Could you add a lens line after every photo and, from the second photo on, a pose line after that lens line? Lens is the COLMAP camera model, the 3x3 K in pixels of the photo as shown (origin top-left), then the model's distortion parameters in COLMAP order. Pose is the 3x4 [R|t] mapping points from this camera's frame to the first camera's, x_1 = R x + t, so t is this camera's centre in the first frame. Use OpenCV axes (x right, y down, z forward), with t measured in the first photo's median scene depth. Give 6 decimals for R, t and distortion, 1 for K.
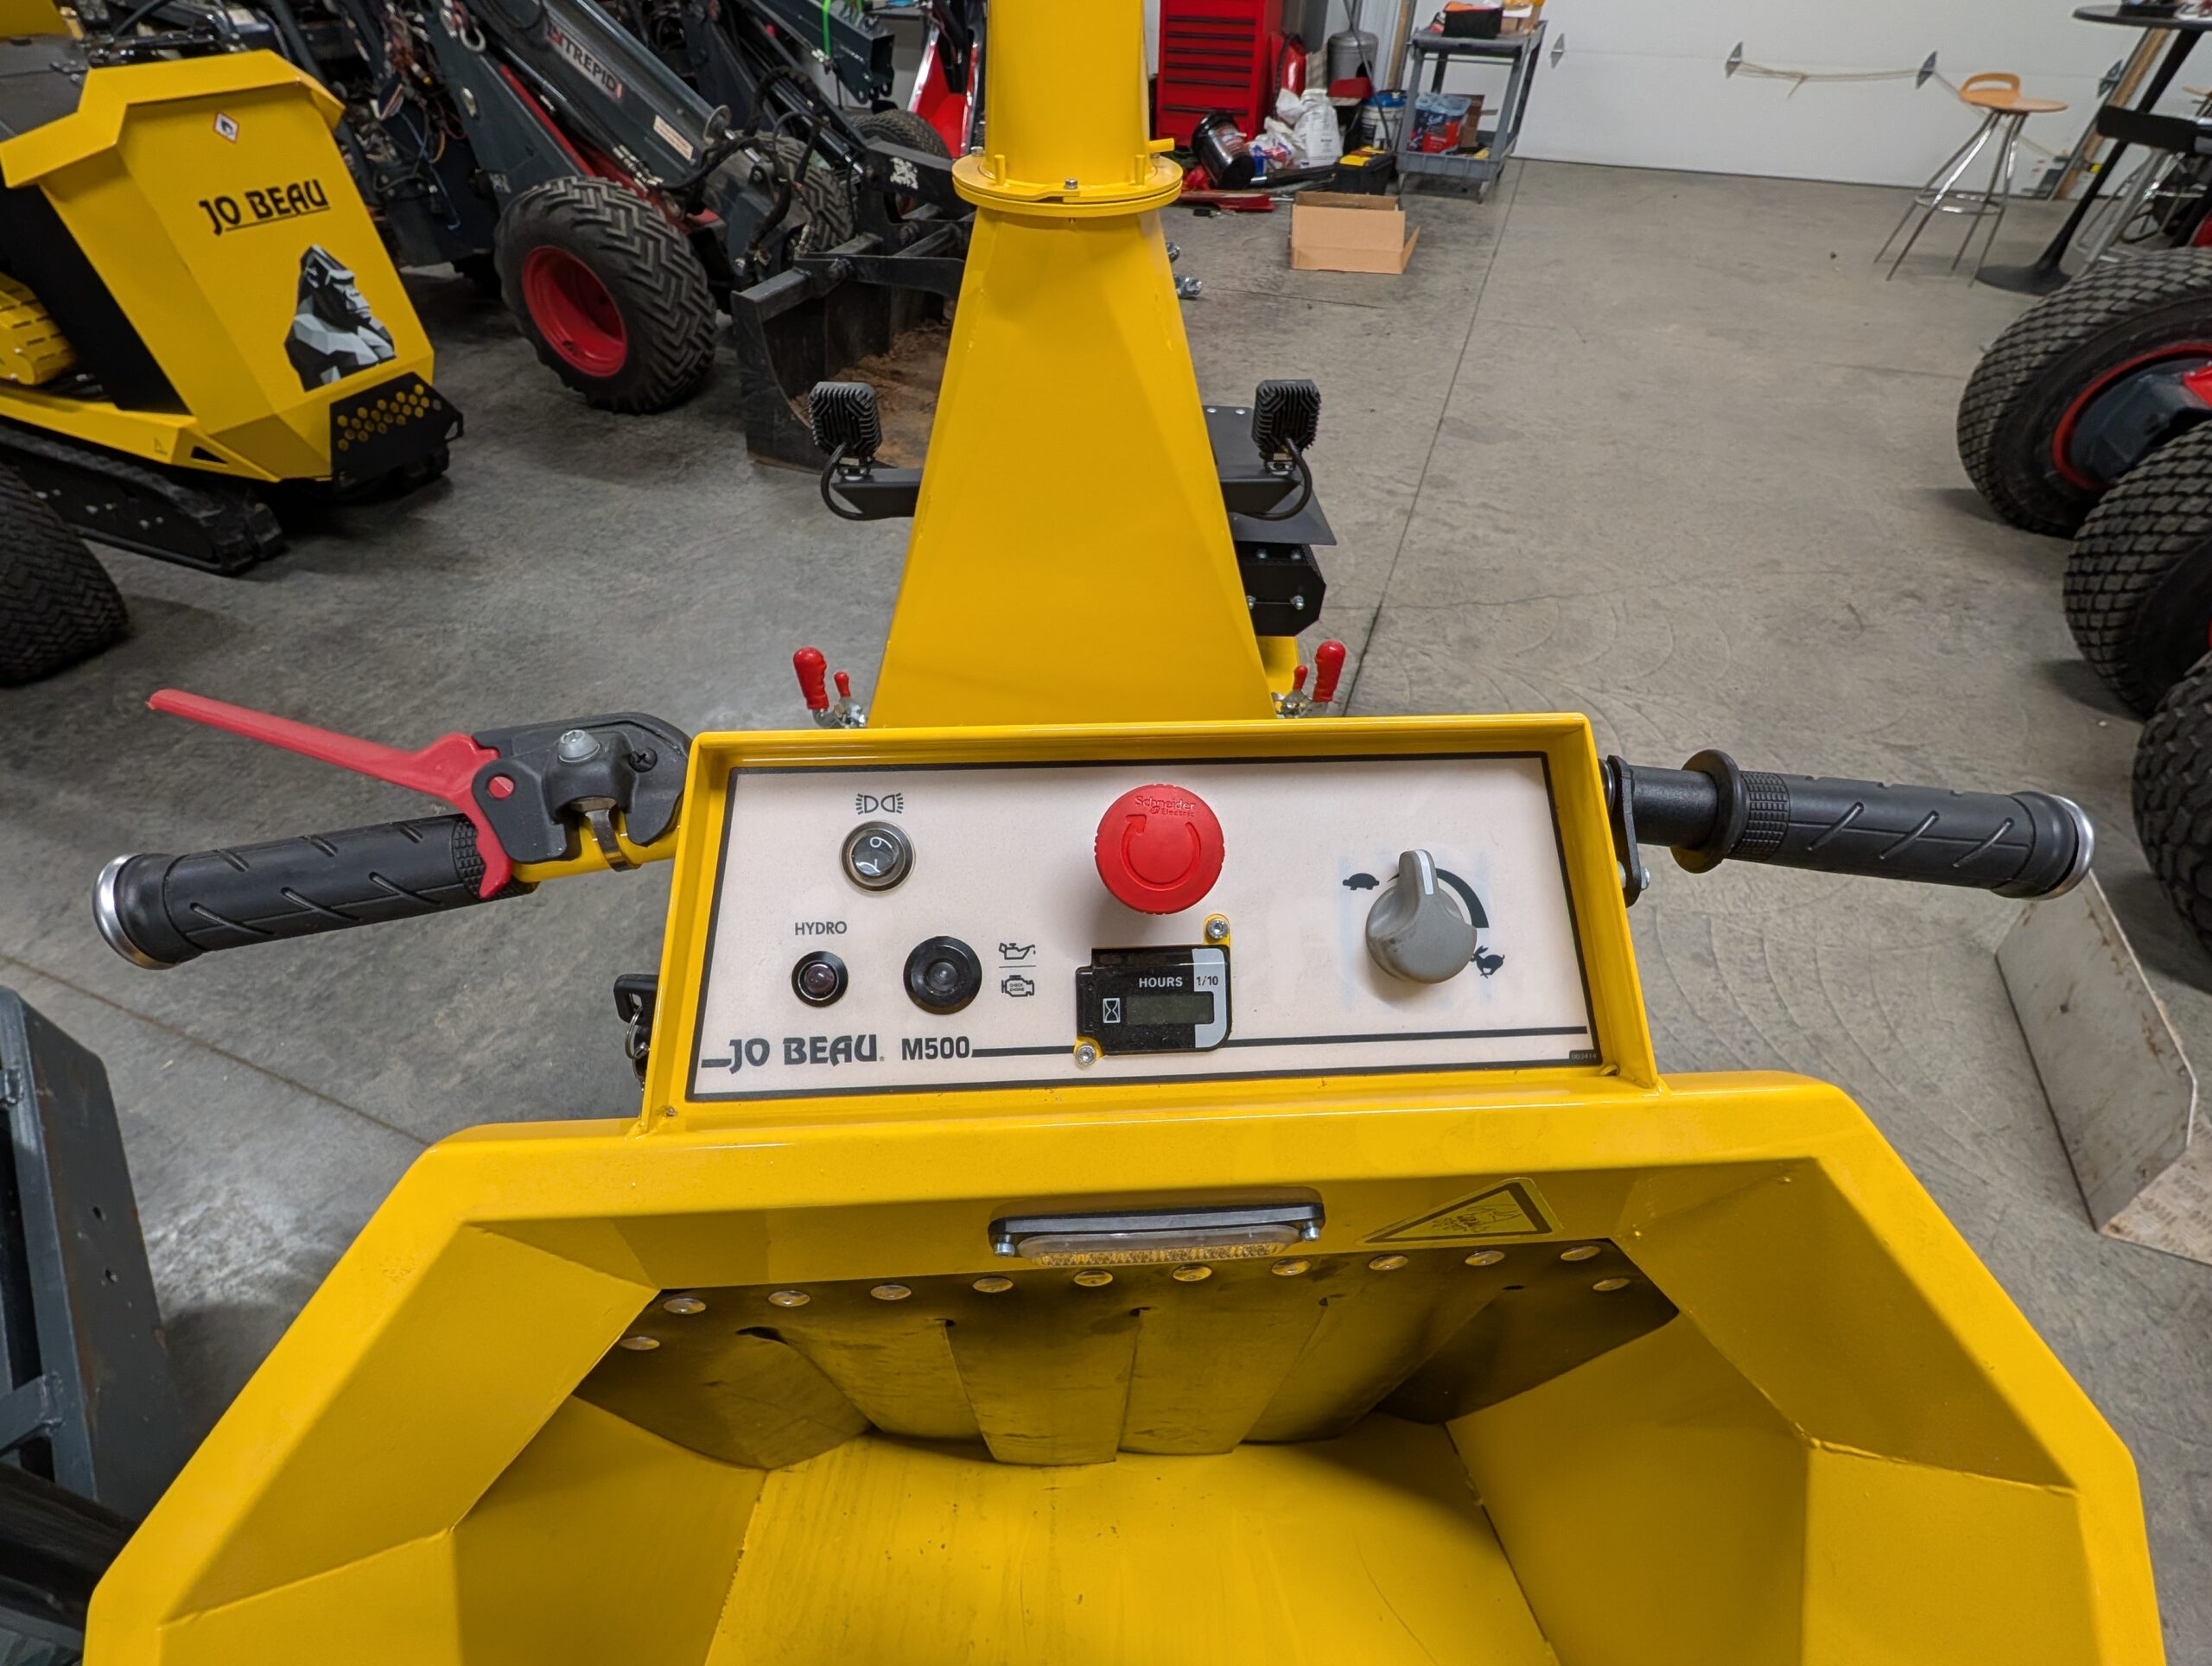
lens RADIAL K [[962.7, 0, 1108.3], [0, 962.7, 826.4], [0, 0, 1]] dist [0.001352, -0.000428]
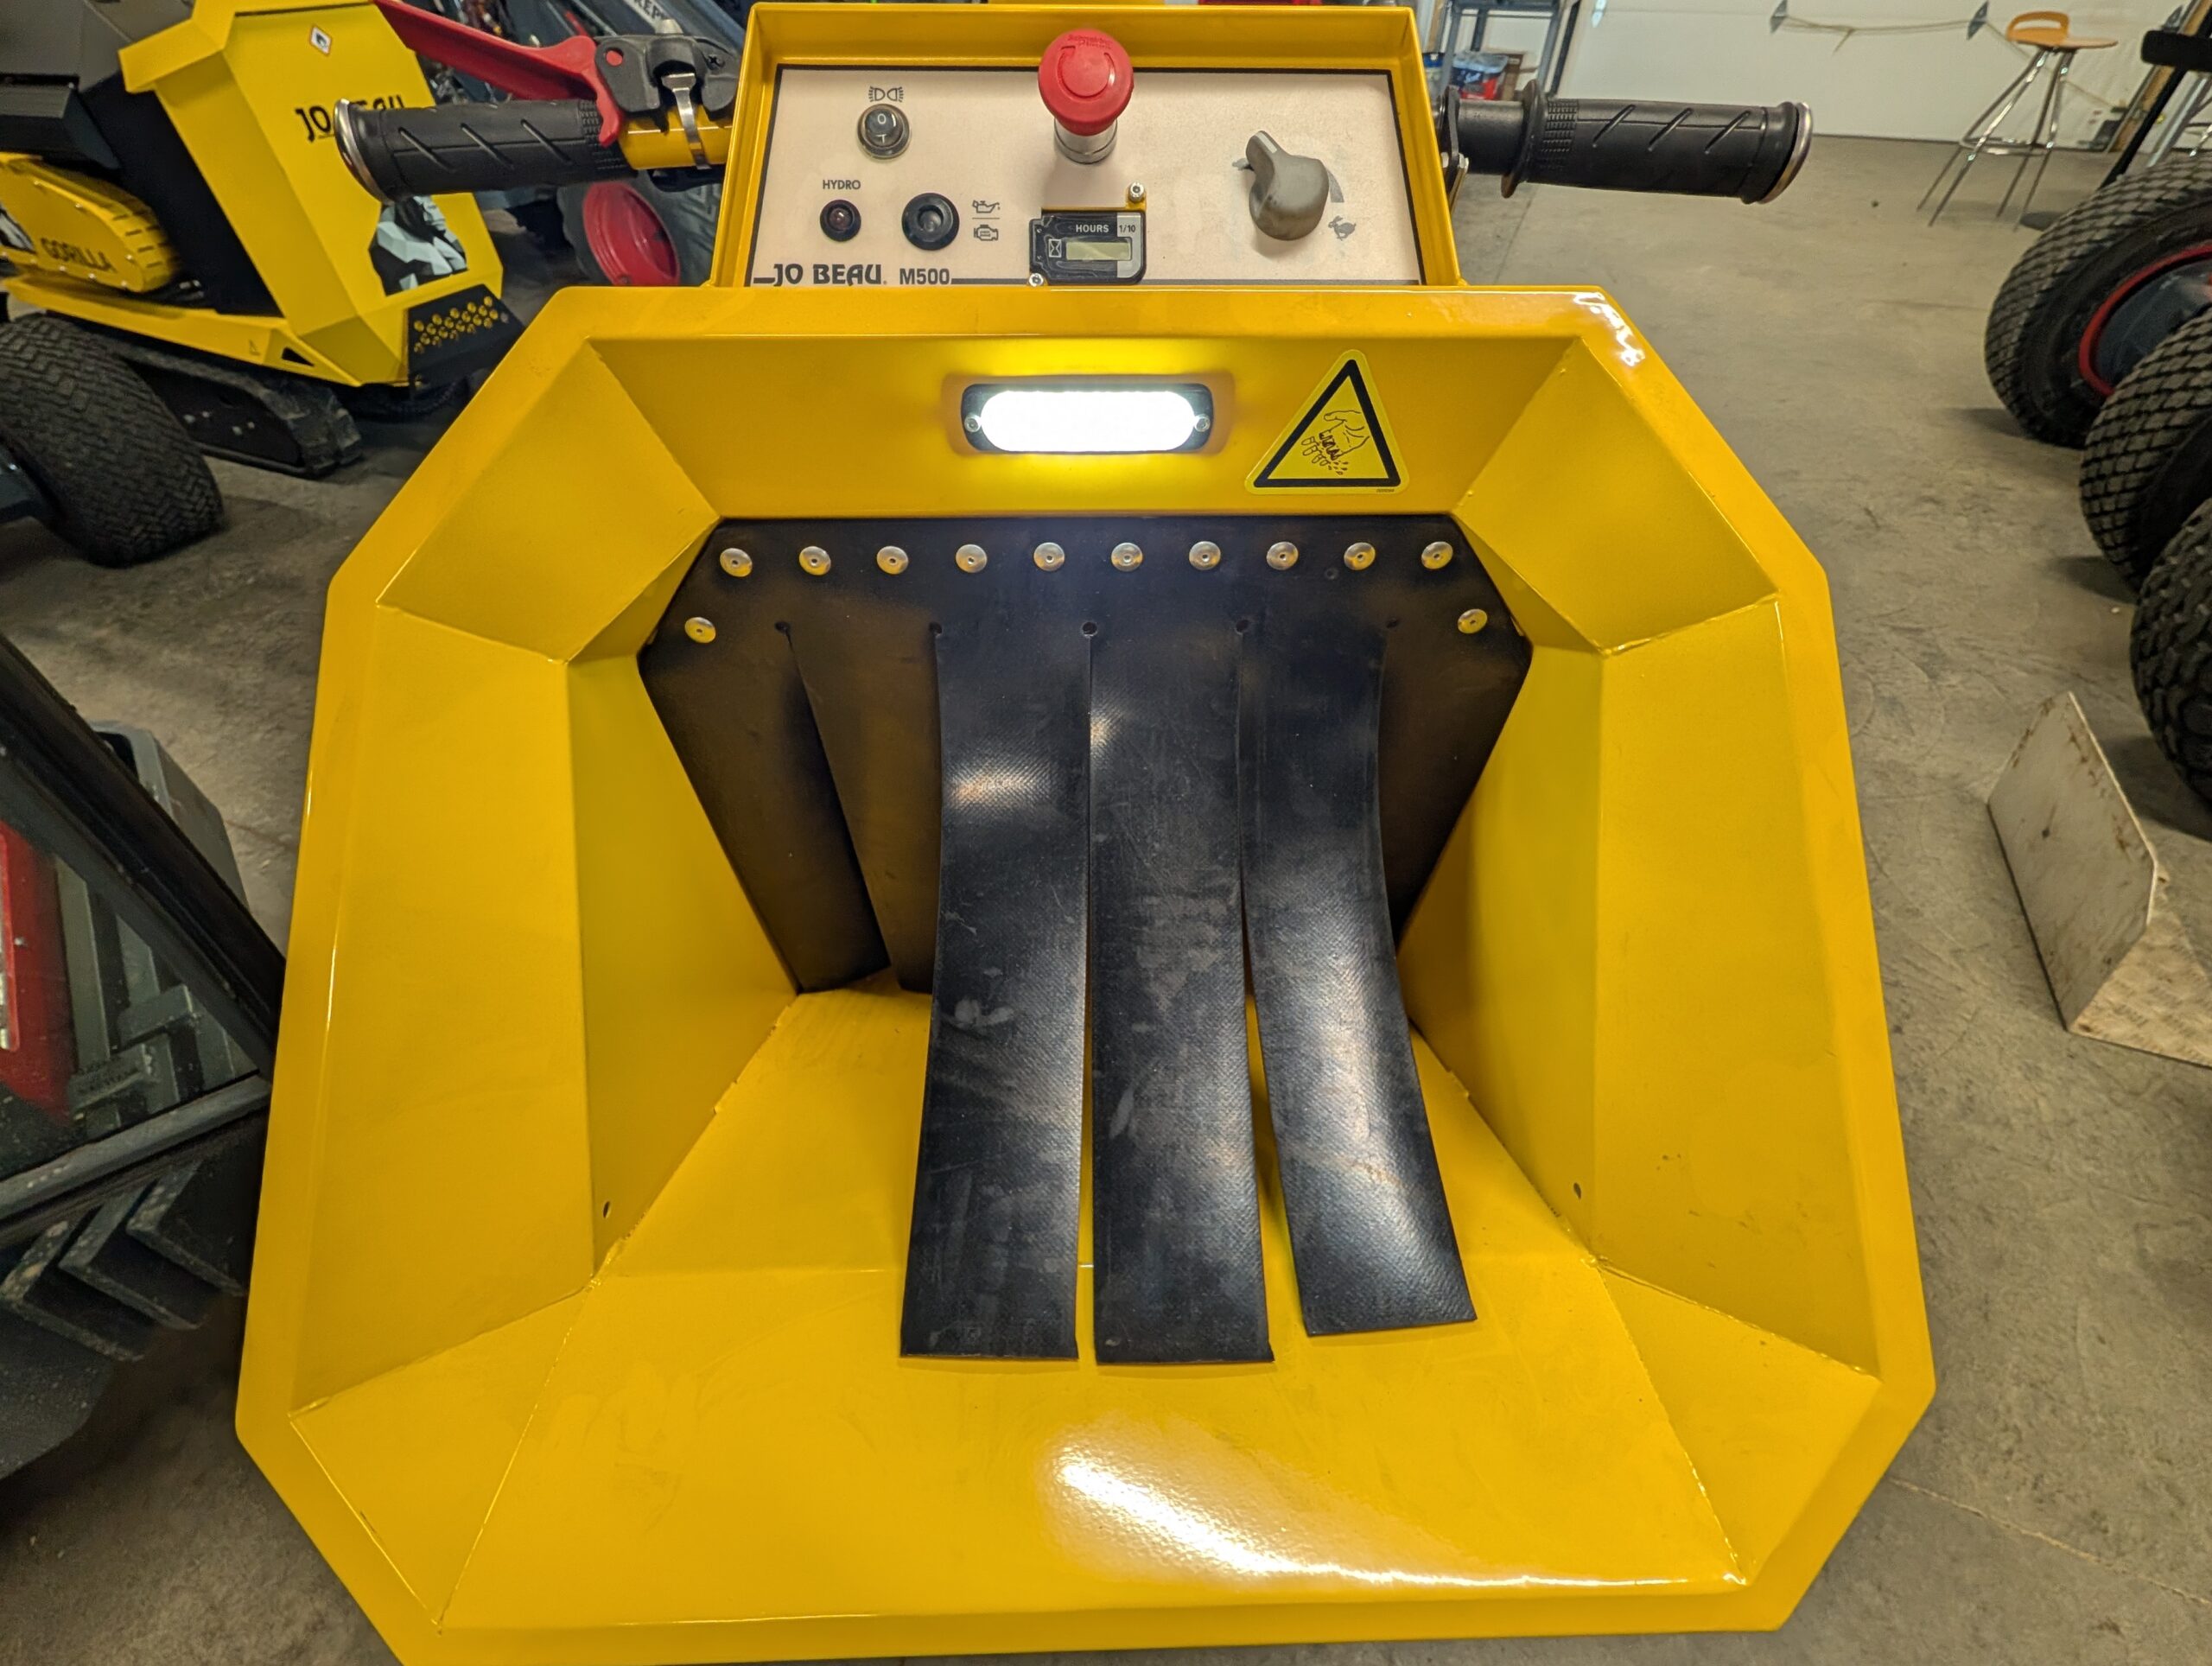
lens RADIAL K [[962.7, 0, 1108.3], [0, 962.7, 826.4], [0, 0, 1]] dist [0.001352, -0.000428]
pose [[0.999247, 0.014257, -0.036089, 0.018712], [-0.014250, 0.999898, 0.000452, 0.135588], [0.036091, 0.000063, 0.999348, -0.046086]]
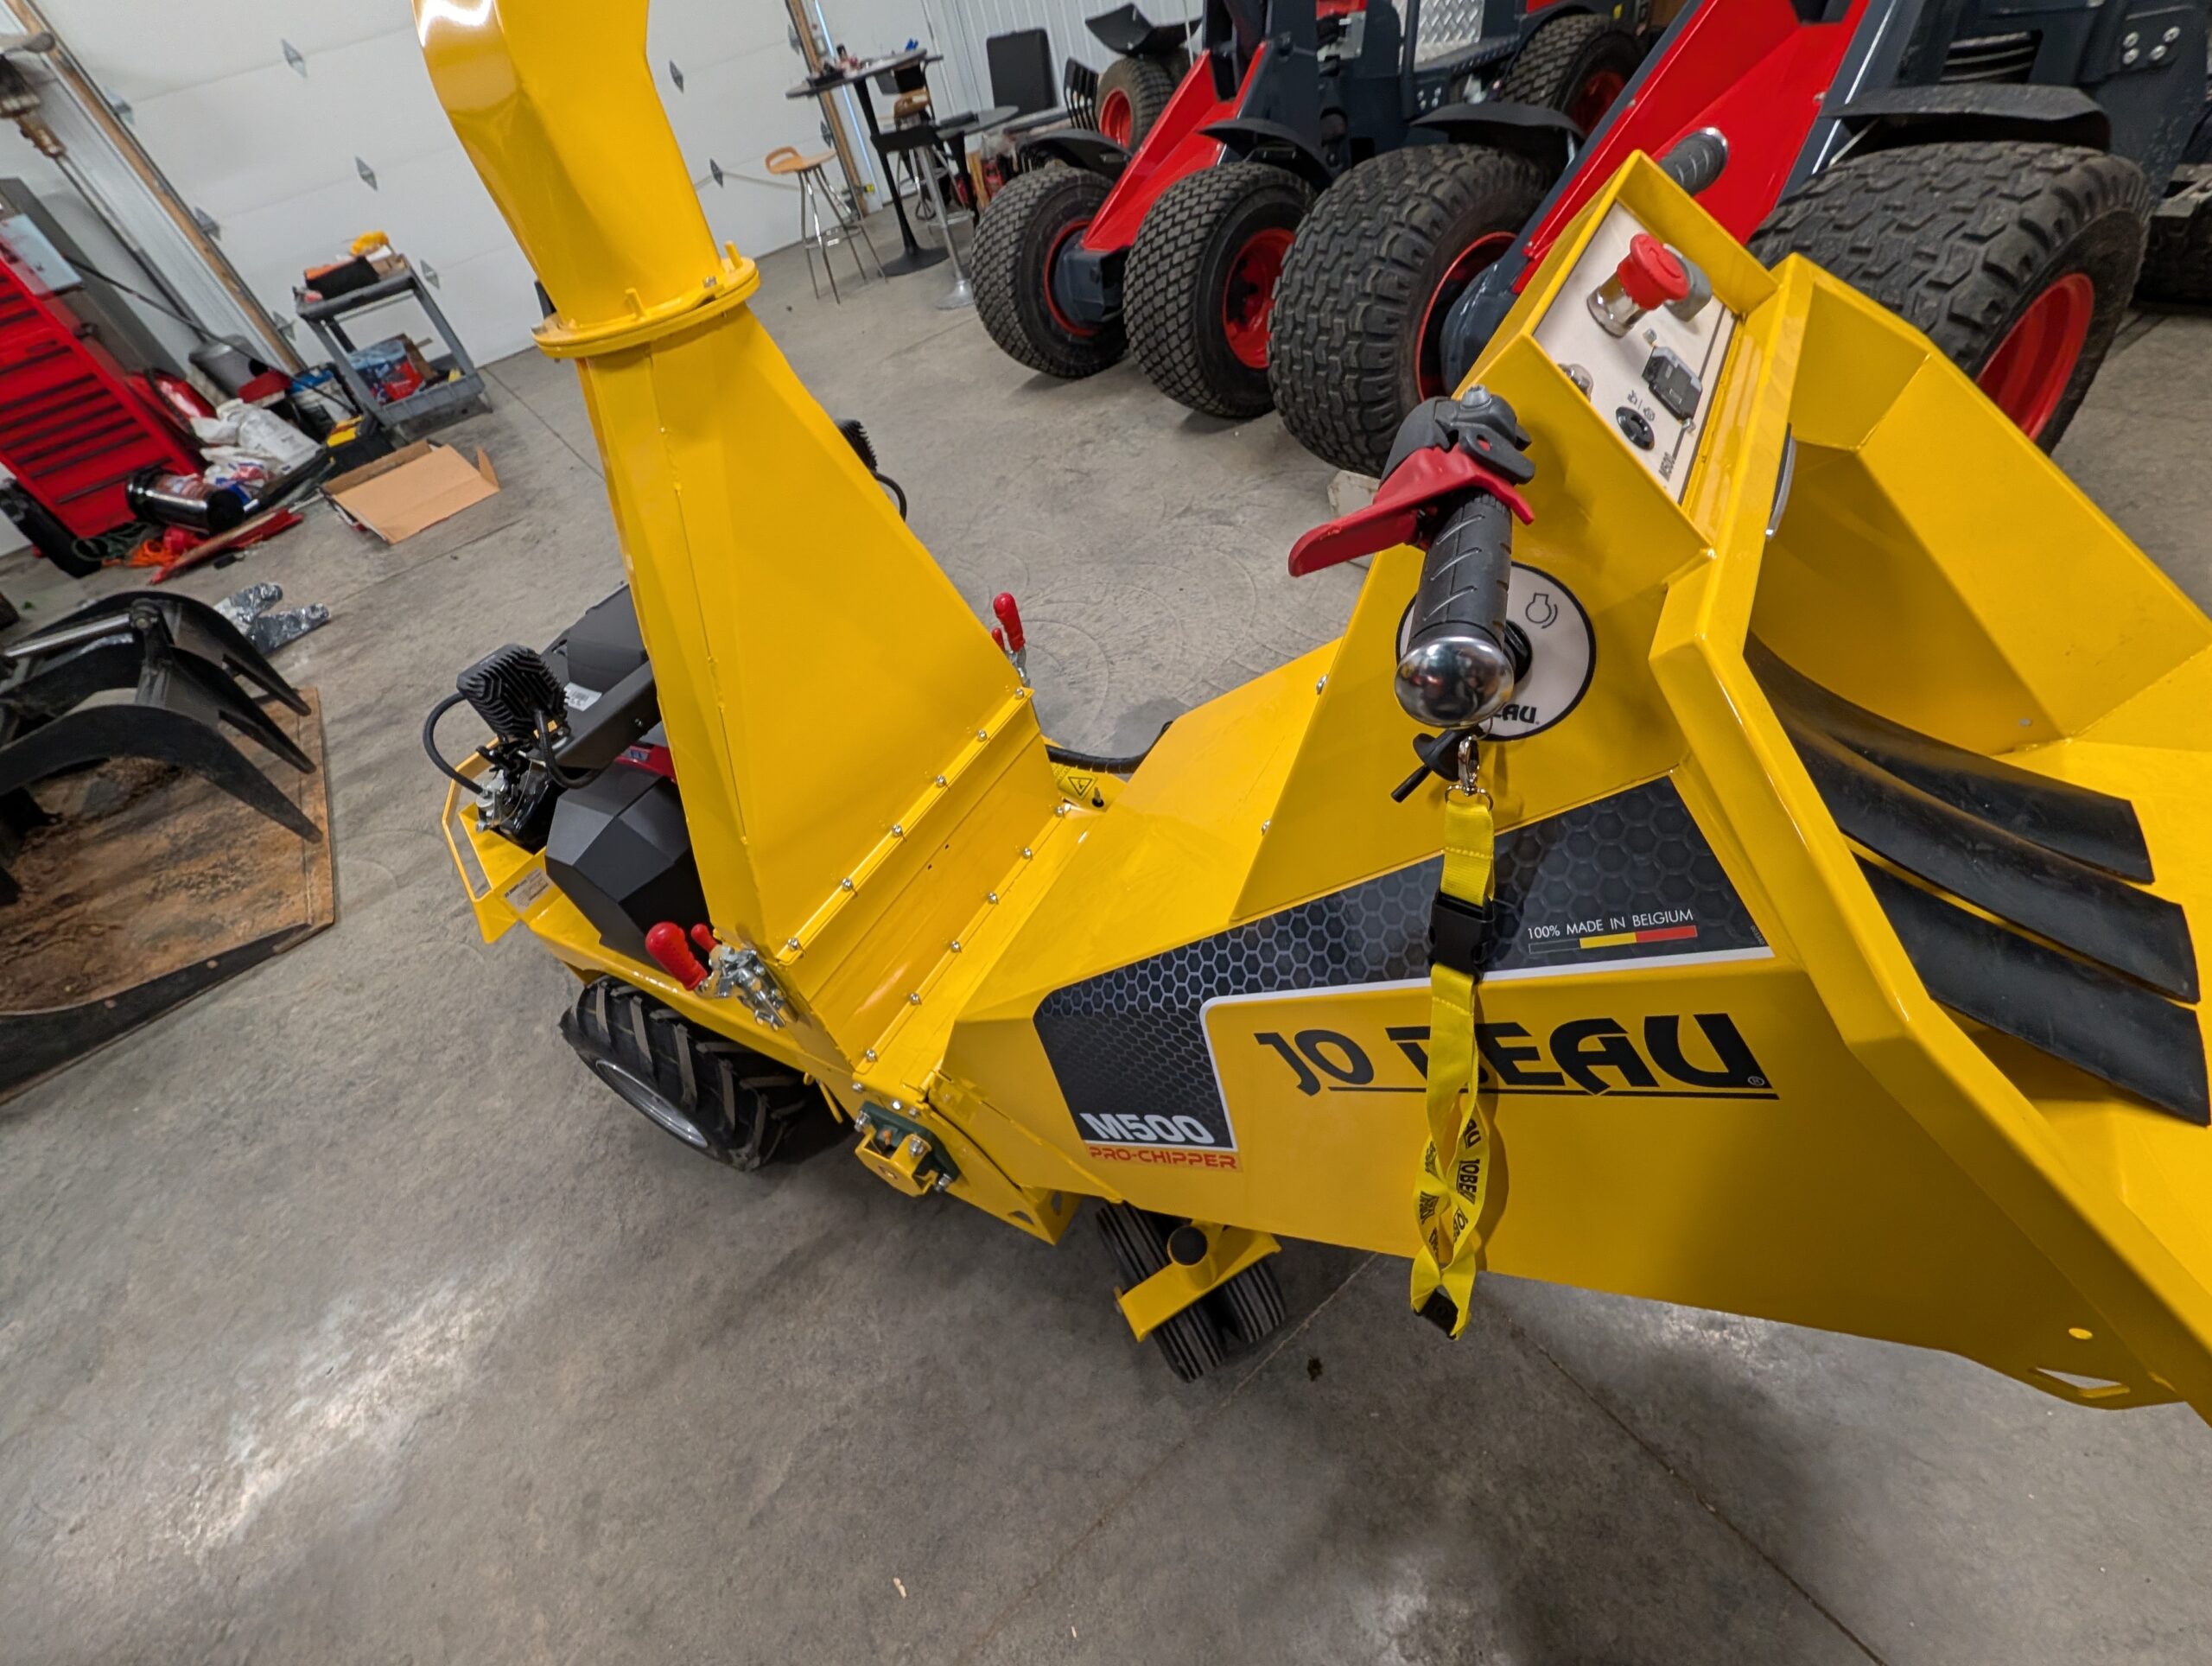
lens RADIAL K [[962.7, 0, 1108.3], [0, 962.7, 826.4], [0, 0, 1]] dist [0.001352, -0.000428]
pose [[0.524779, -0.669649, 0.525525, -0.242746], [0.732464, 0.669779, 0.122039, -0.028263], [-0.433709, 0.320885, 0.841979, 0.041988]]
